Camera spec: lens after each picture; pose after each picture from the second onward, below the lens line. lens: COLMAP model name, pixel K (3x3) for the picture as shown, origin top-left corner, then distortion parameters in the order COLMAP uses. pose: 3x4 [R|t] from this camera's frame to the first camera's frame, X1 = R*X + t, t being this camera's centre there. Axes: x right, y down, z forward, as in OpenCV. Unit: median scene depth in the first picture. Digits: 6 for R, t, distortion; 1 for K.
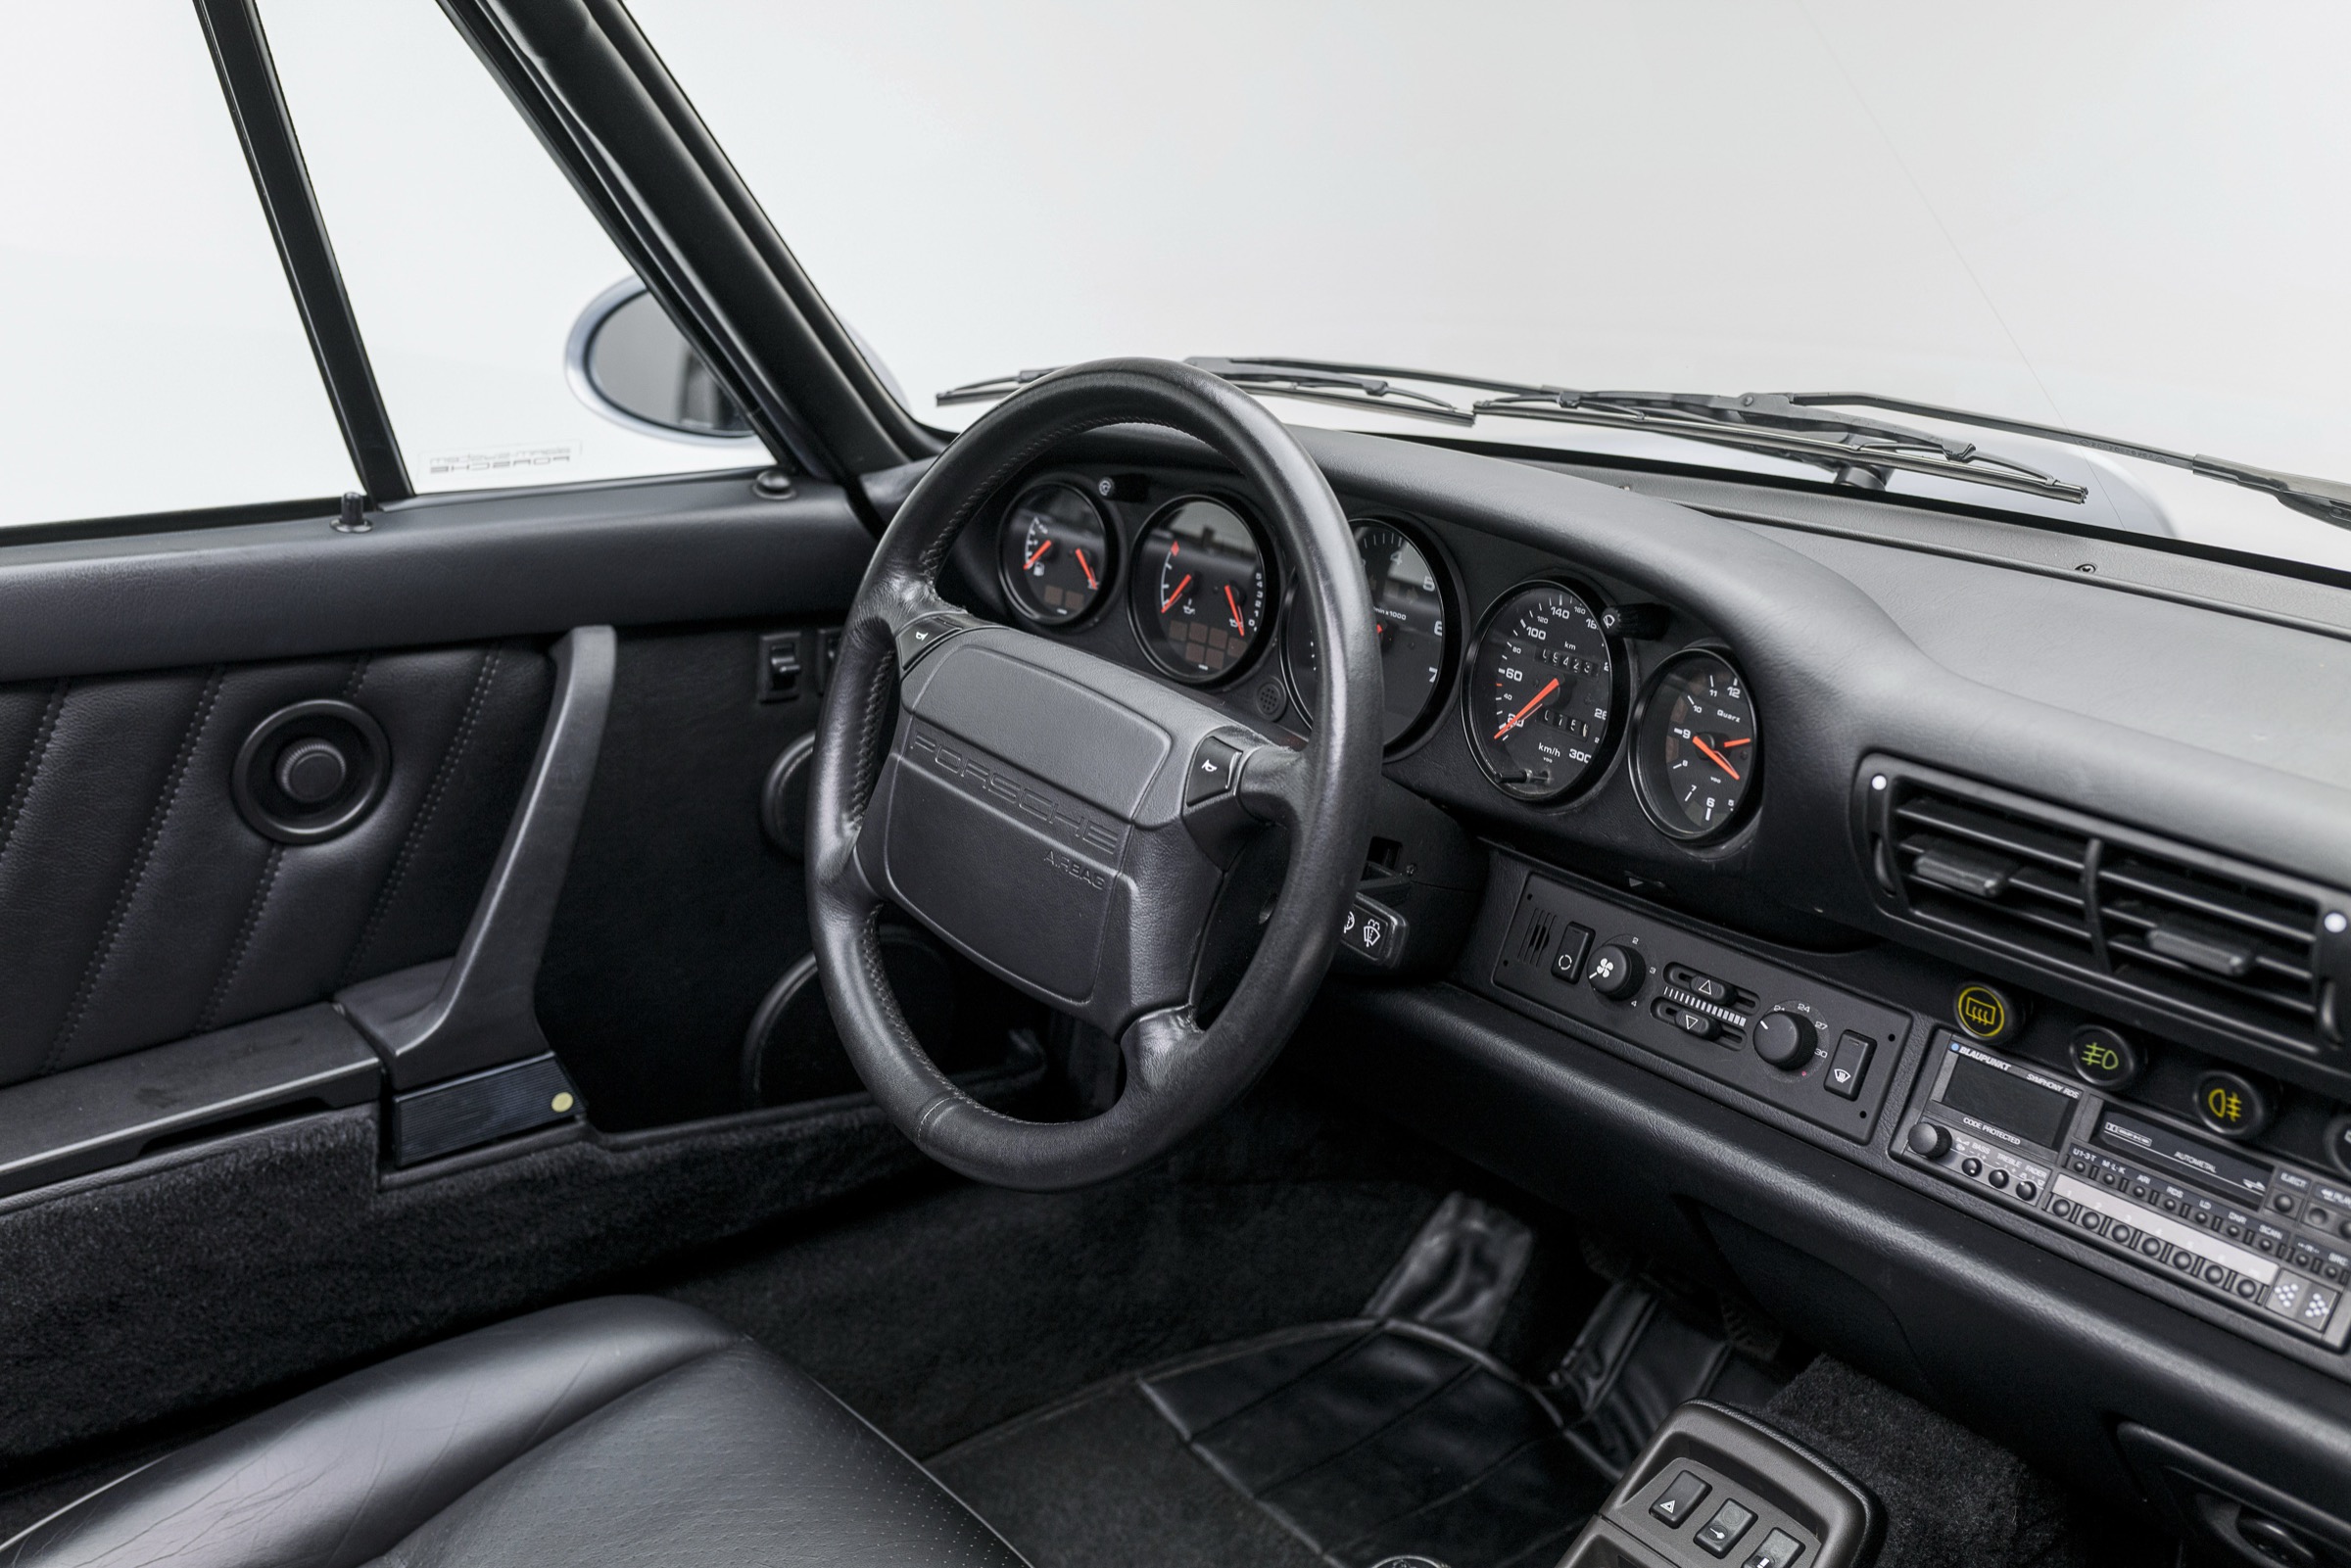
lens RADIAL K [[2137.2, 0, 1177.2], [0, 2137.2, 735.0], [0, 0, 1]] dist [0.007064, -0.015804]
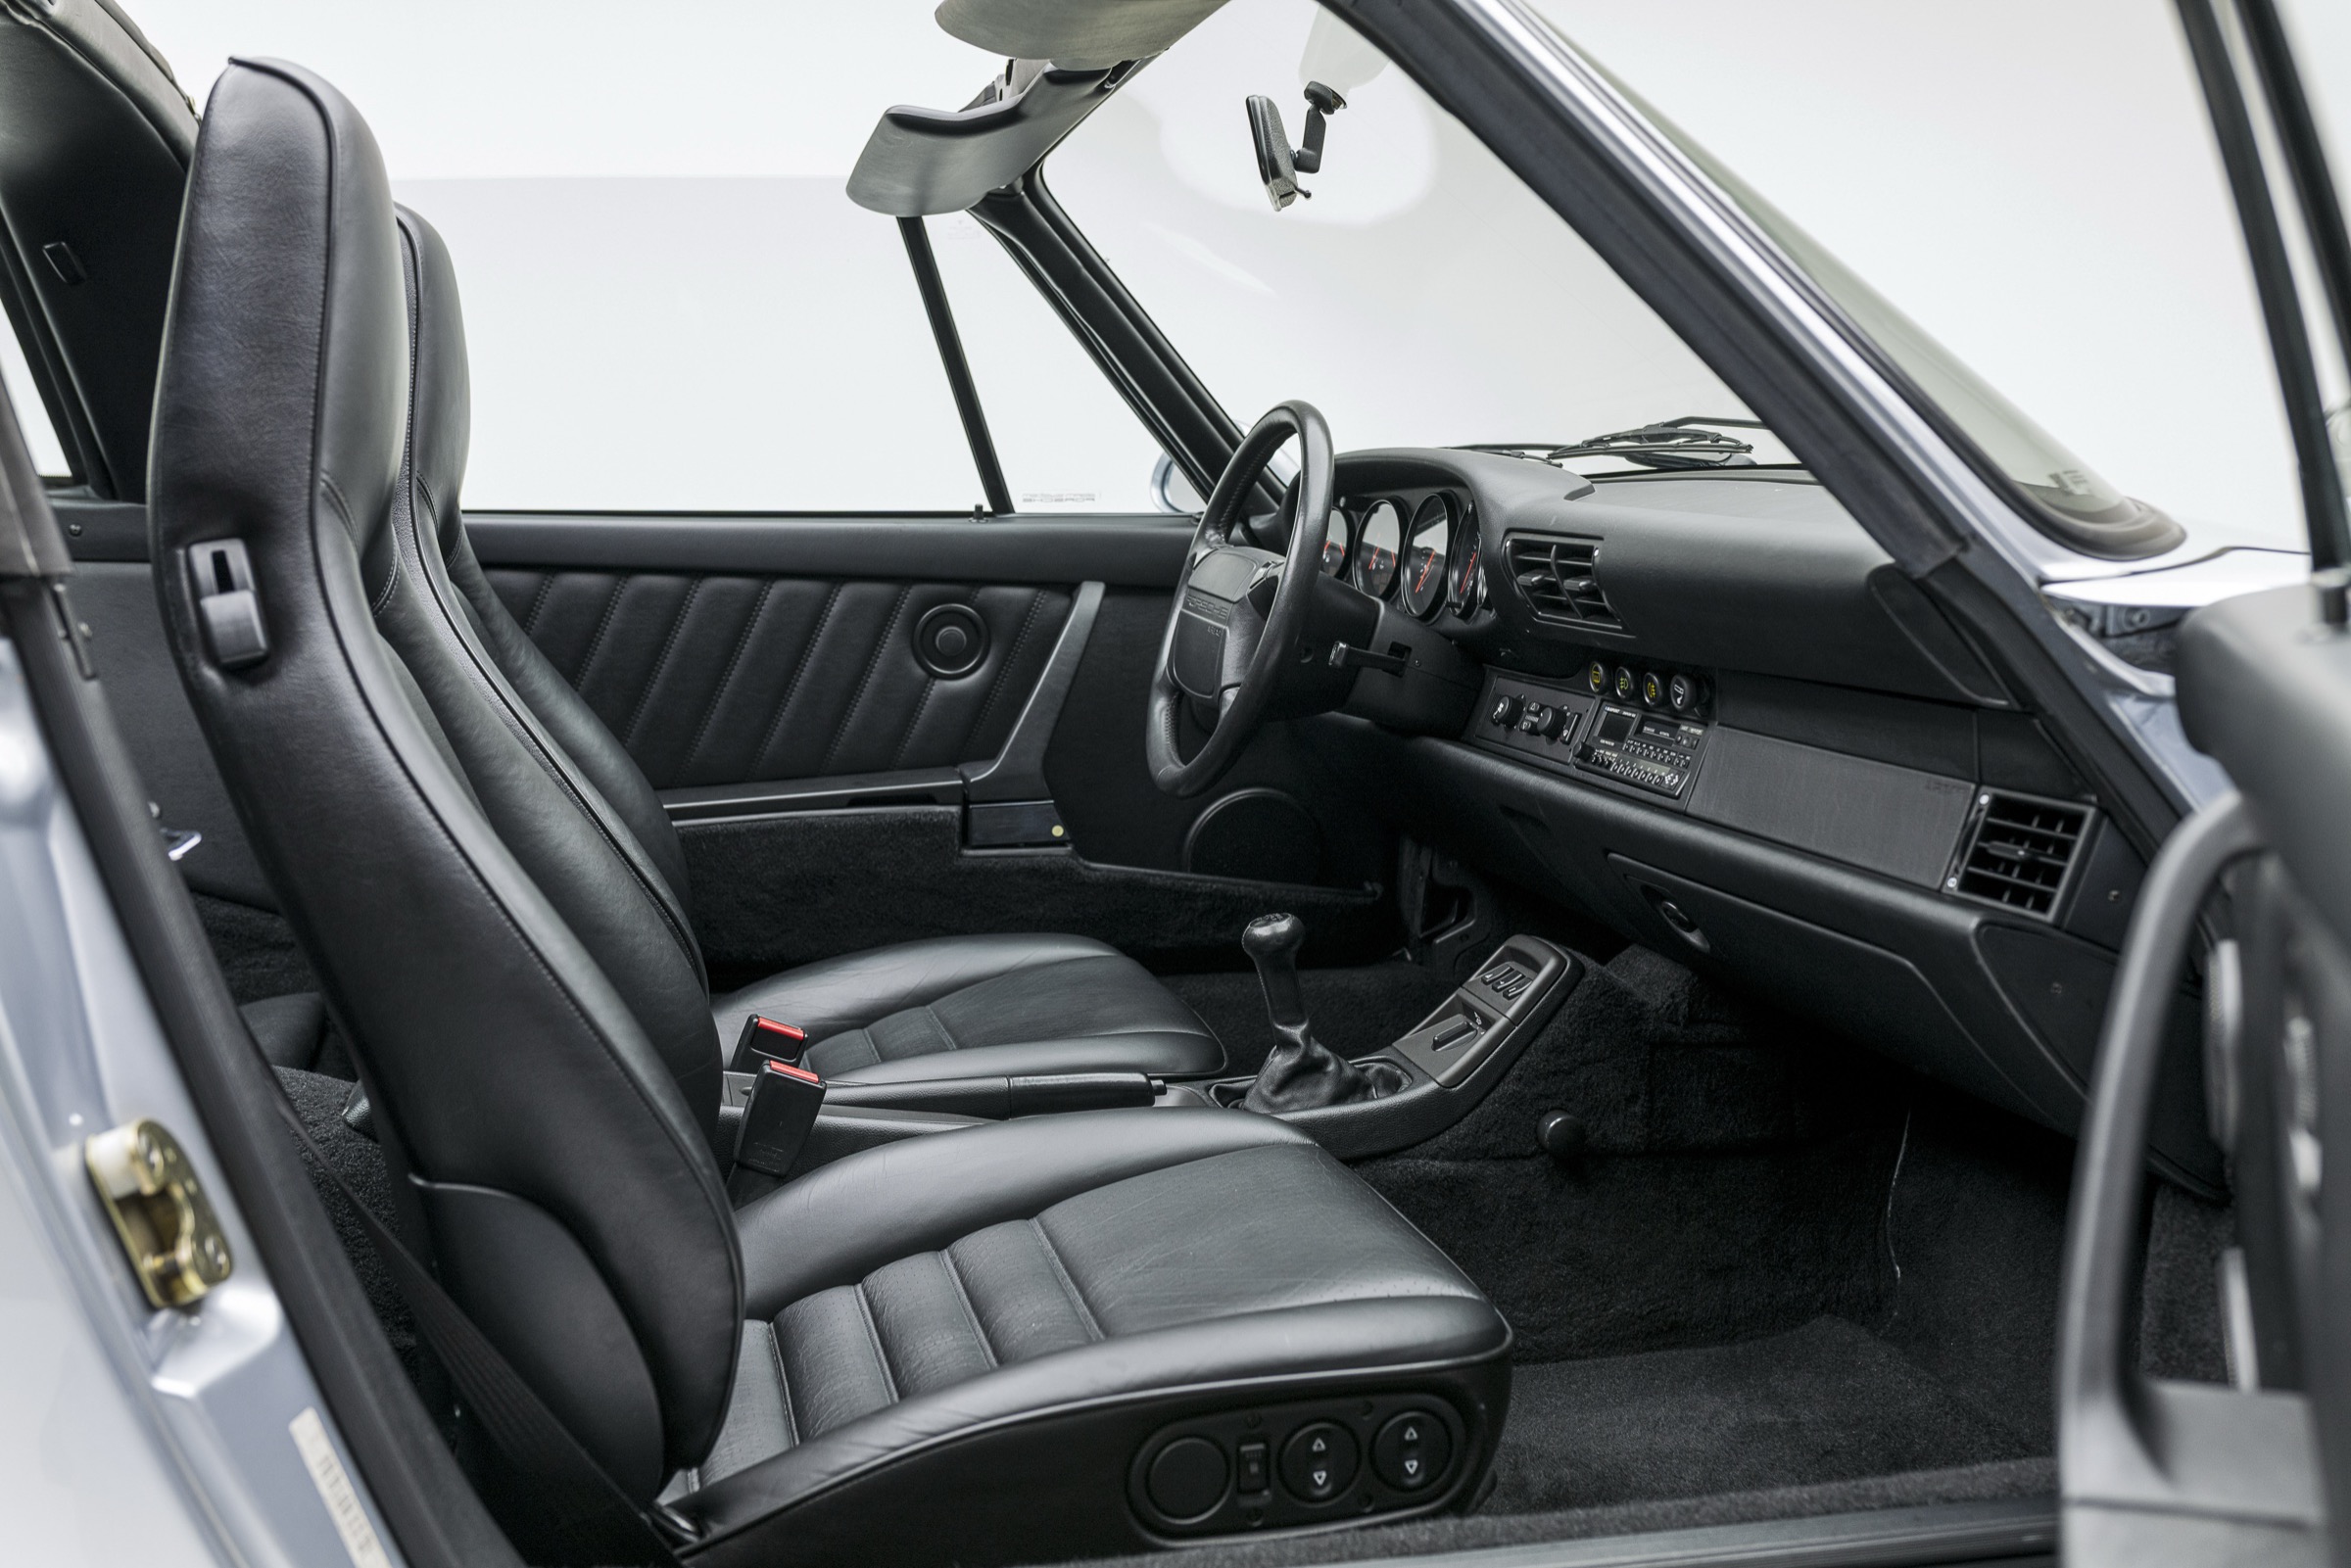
lens RADIAL K [[2344.1, 0, 1254.2], [0, 2344.1, 739.2], [0, 0, 1]] dist [0.033730, -0.004953]
pose [[0.901160, 0.007542, -0.433422, 0.812165], [-0.094026, 0.979445, -0.178455, 0.474201], [0.423167, 0.201569, 0.883346, -0.816098]]
